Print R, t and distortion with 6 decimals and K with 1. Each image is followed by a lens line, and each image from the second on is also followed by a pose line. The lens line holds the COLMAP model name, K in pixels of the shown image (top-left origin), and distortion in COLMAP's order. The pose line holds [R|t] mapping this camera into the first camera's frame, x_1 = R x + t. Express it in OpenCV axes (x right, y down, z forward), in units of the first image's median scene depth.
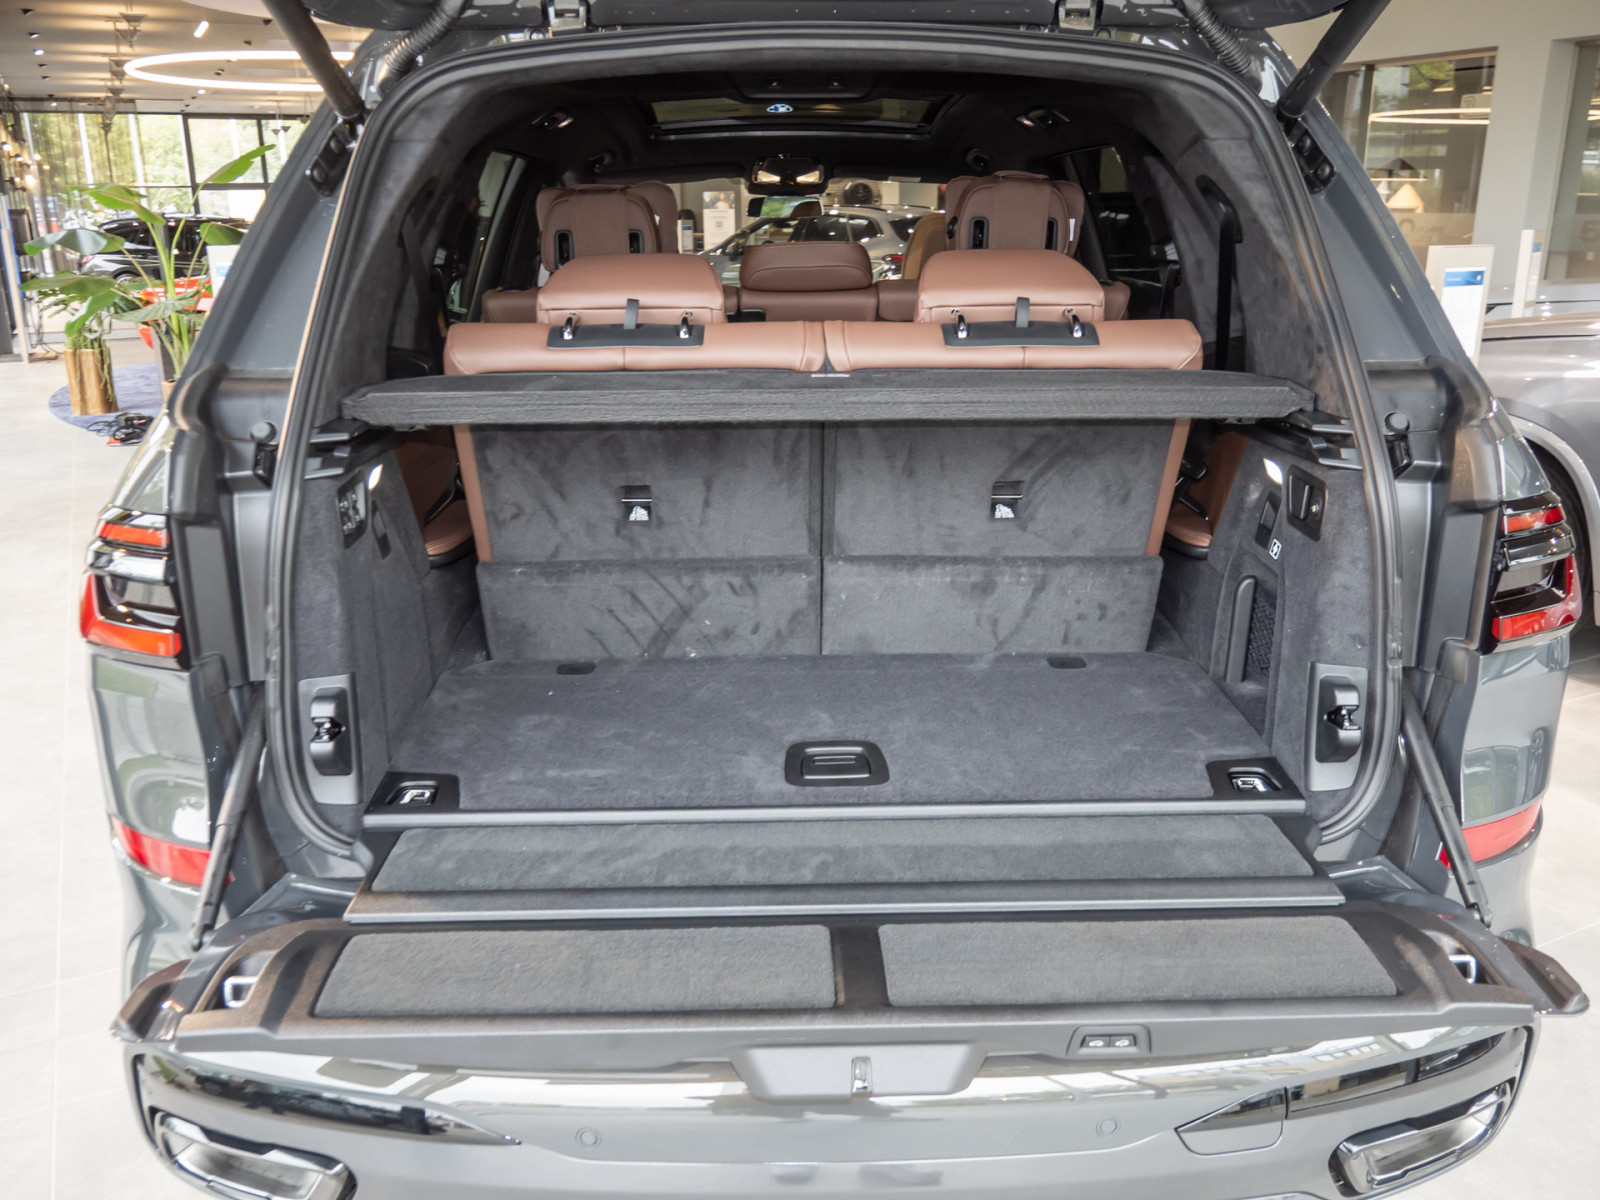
lens RADIAL K [[1316.2, 0, 801.5], [0, 1316.2, 588.4], [0, 0, 1]] dist [-0.017637, -0.004846]
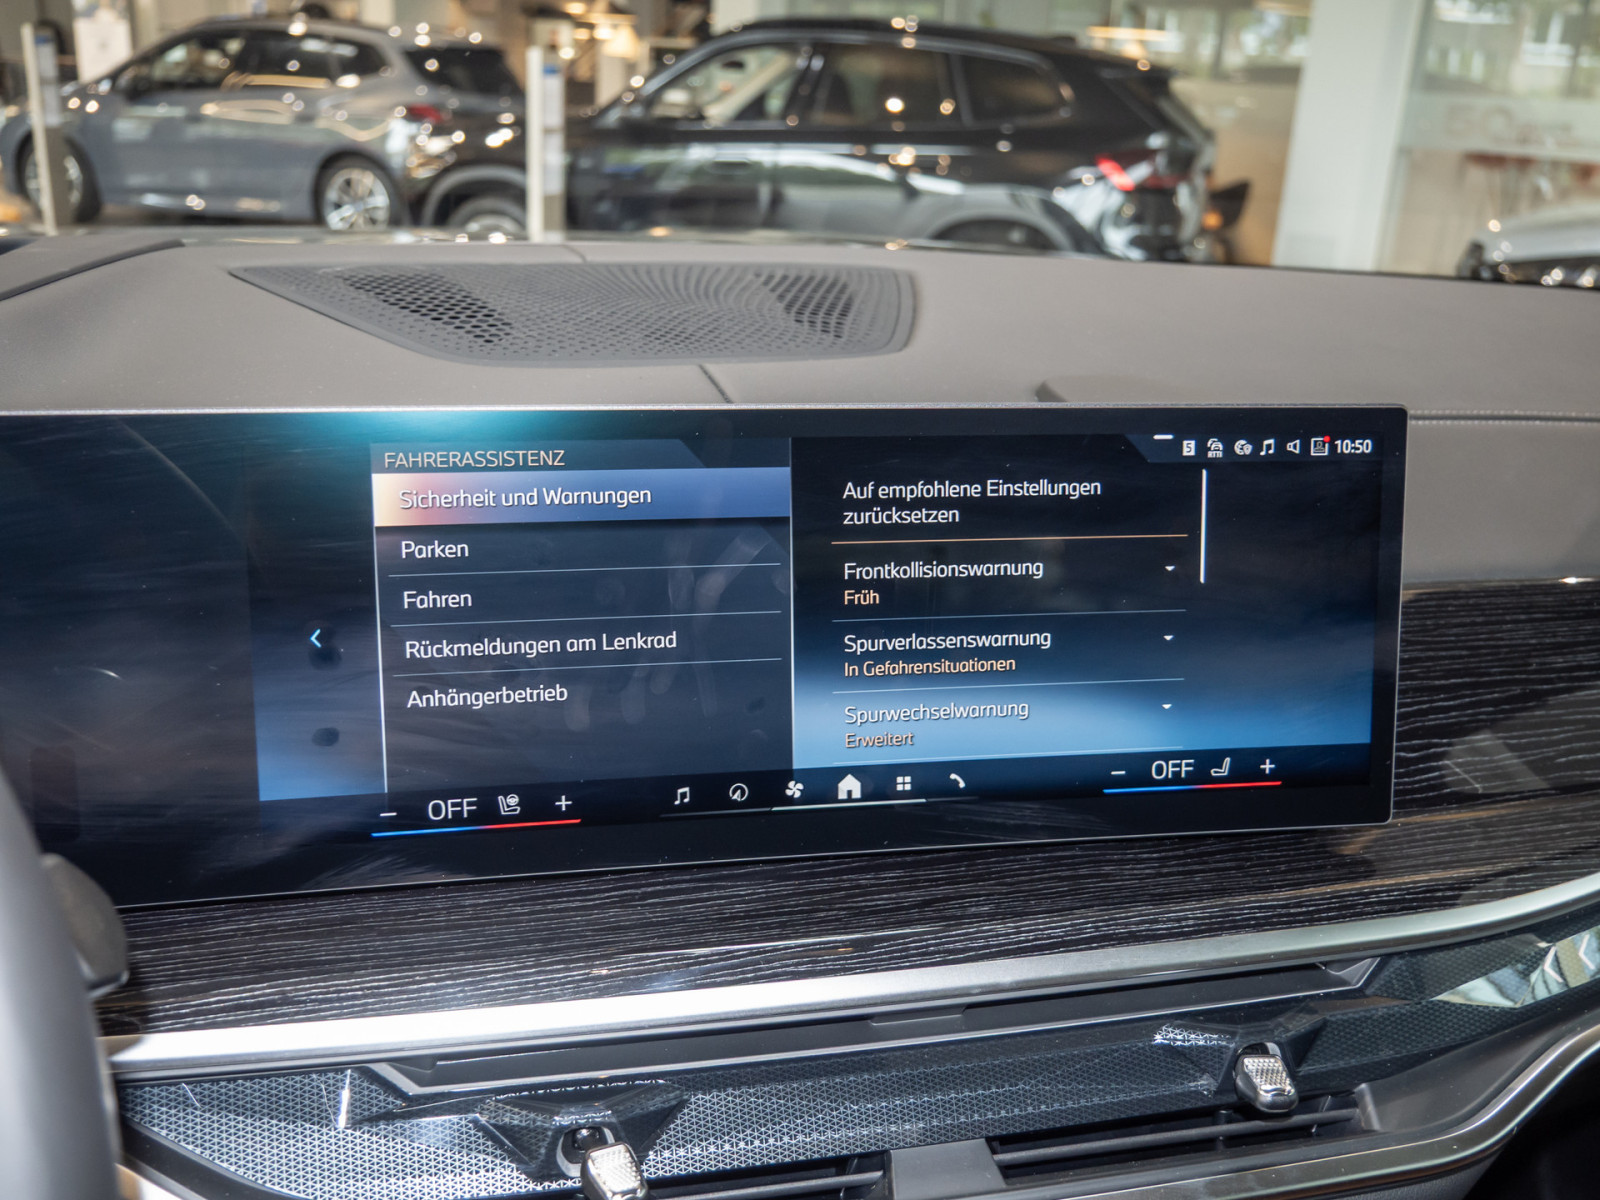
lens RADIAL K [[1484.8, 0, 794.8], [0, 1484.8, 607.0], [0, 0, 1]] dist [-0.010413, 0.005829]
pose [[0.936960, -0.062819, 0.343745, -0.114634], [0.038082, 0.996206, 0.078255, -0.446877], [-0.347357, -0.060231, 0.935797, 1.834231]]
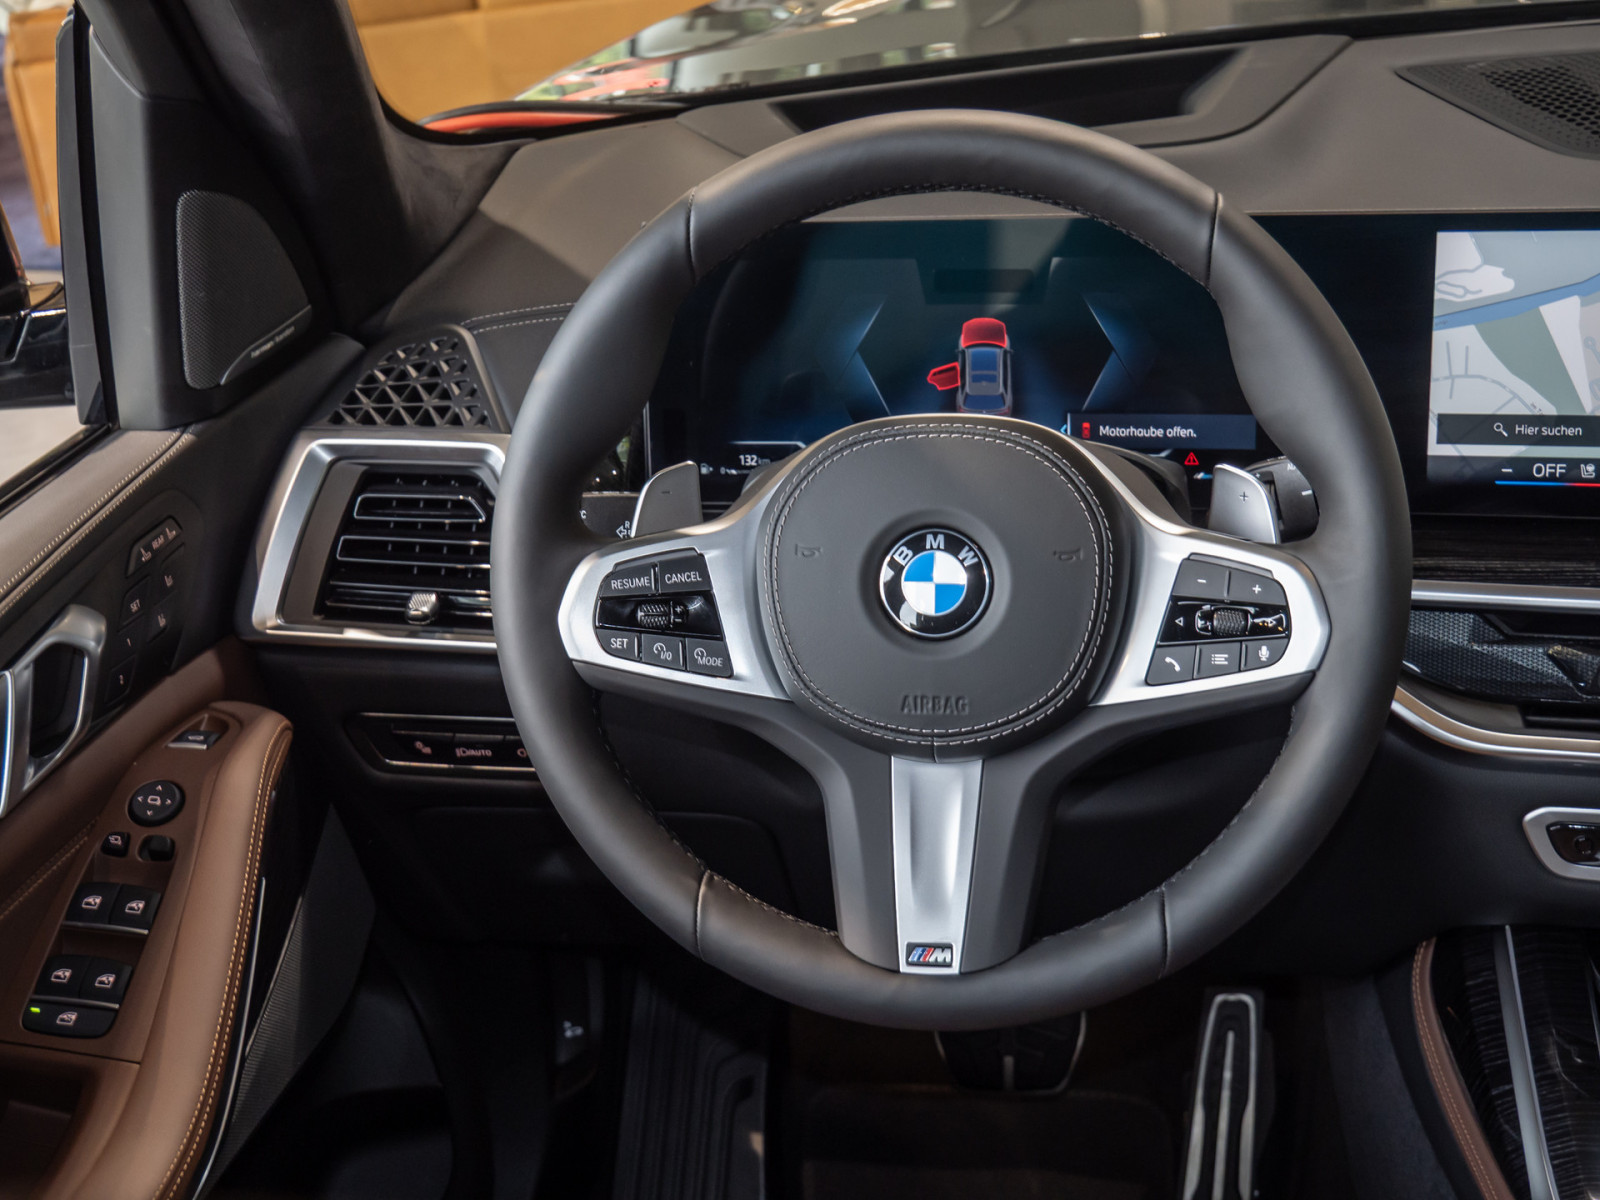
lens RADIAL K [[2247.9, 0, 800.0], [0, 2247.9, 600.0], [0, 0, 1]] dist [0.037247, -0.093785]
pose [[0.983641, 0.006041, -0.180041, -0.158877], [0.023732, 0.986381, 0.162757, -0.459130], [0.178572, -0.164367, 0.970101, 1.553141]]
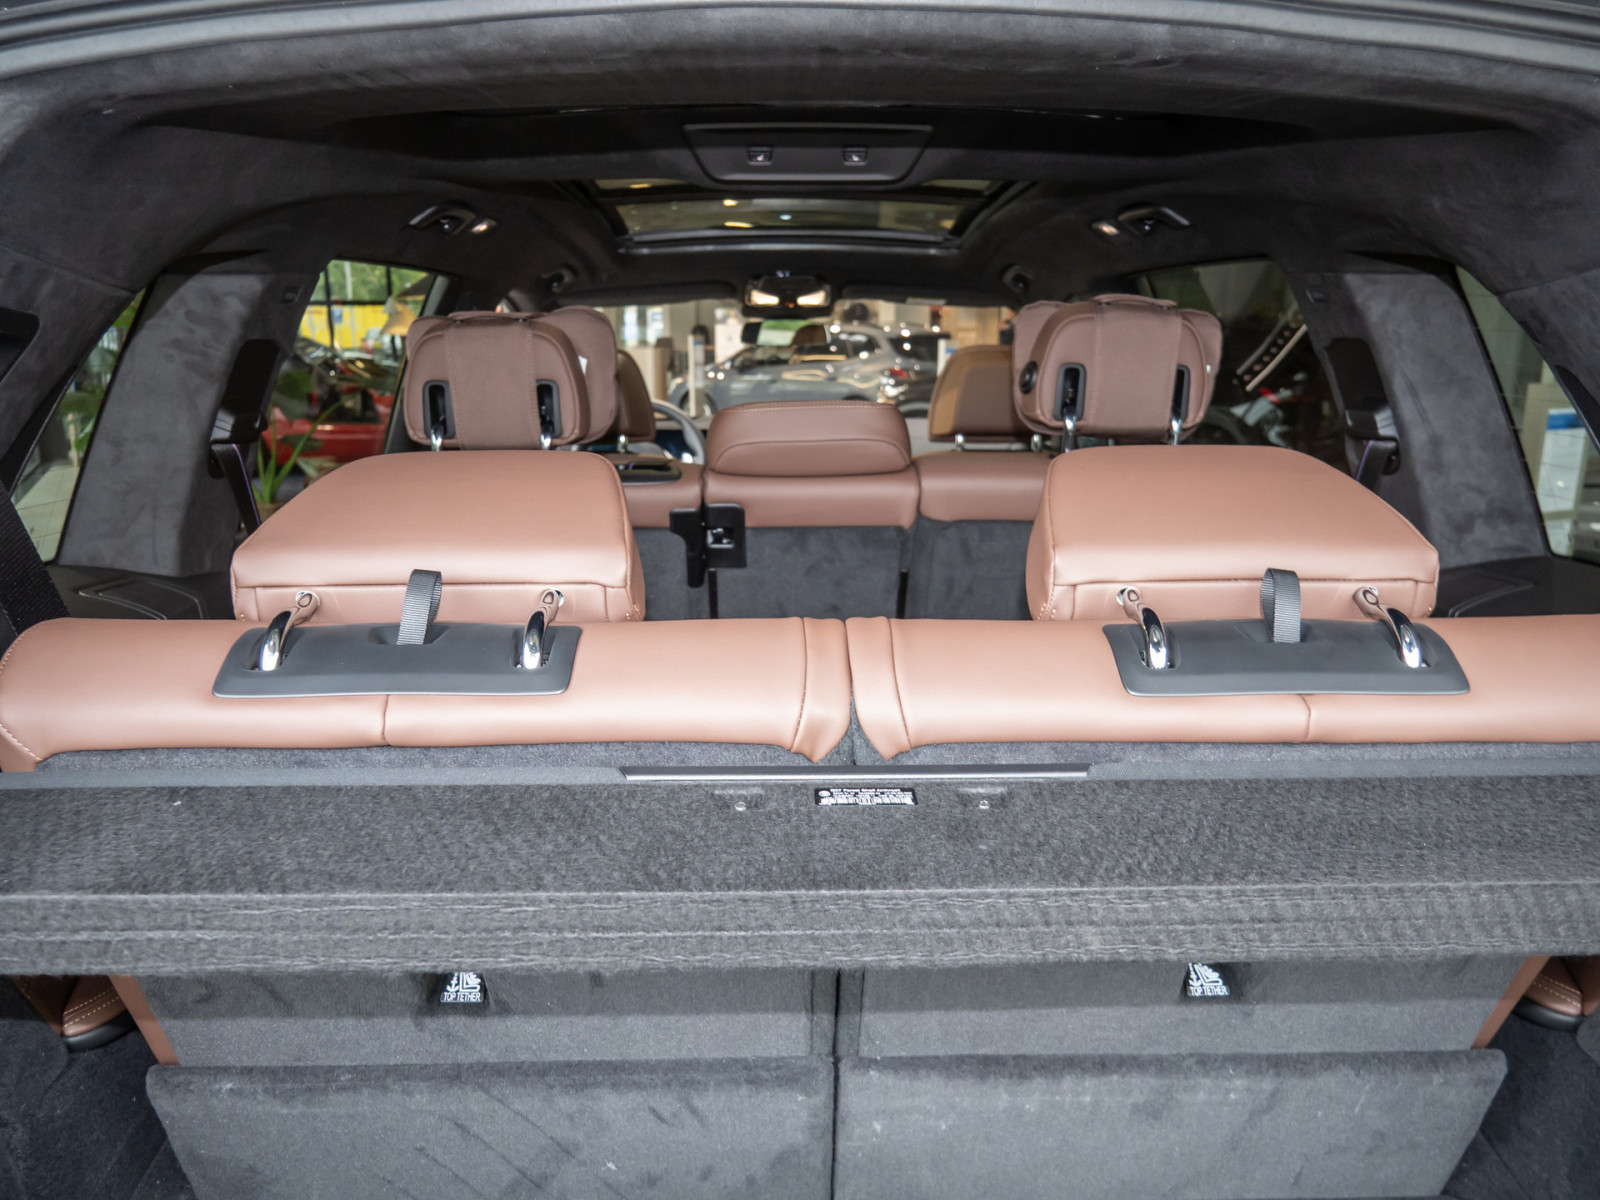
lens RADIAL K [[1160.4, 0, 800.0], [0, 1160.4, 600.0], [0, 0, 1]] dist [-0.046626, 0.001178]
pose [[0.999979, 0.005849, -0.002894, 0.001613], [-0.005978, 0.998891, -0.046711, -0.146123], [0.002617, 0.046727, 0.998904, 0.459210]]
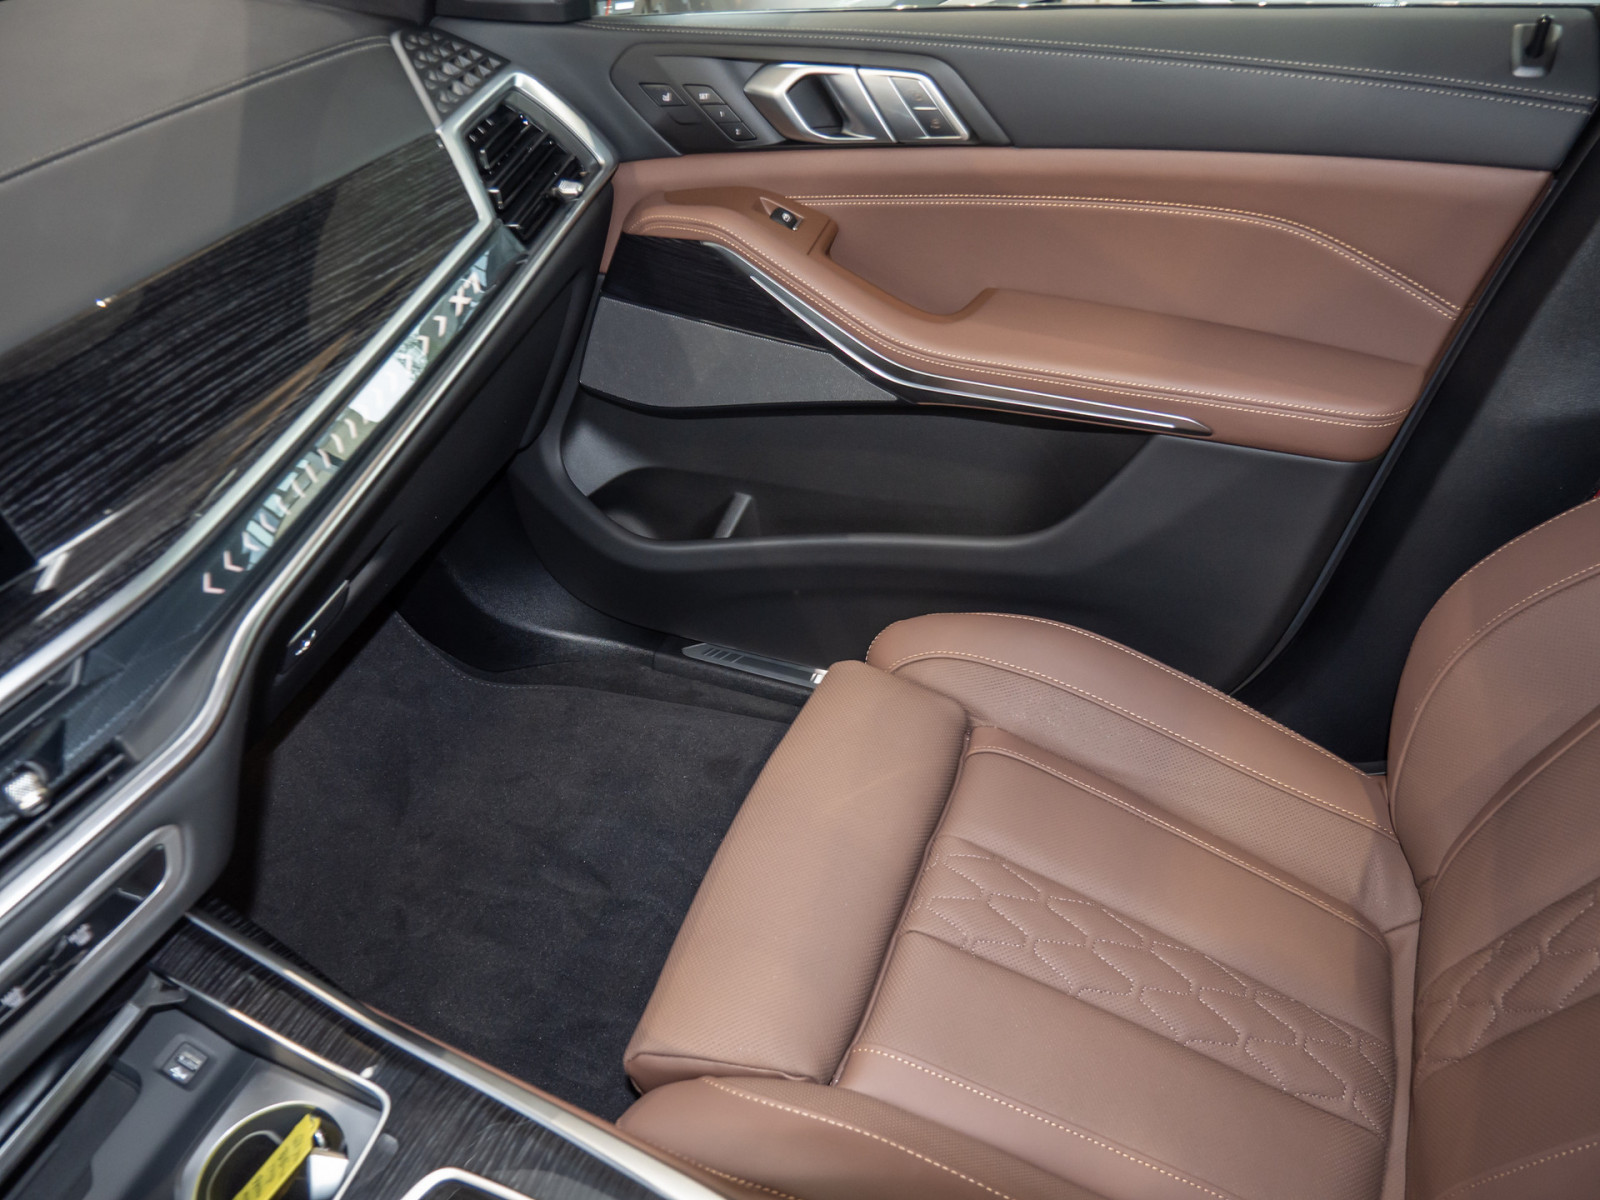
lens RADIAL K [[1160.4, 0, 800.0], [0, 1160.4, 600.0], [0, 0, 1]] dist [-0.046626, 0.001178]
pose [[0.402781, -0.621632, 0.671820, -0.054032], [0.298659, 0.783077, 0.545520, -0.467588], [-0.865200, -0.019080, 0.501065, 1.761254]]
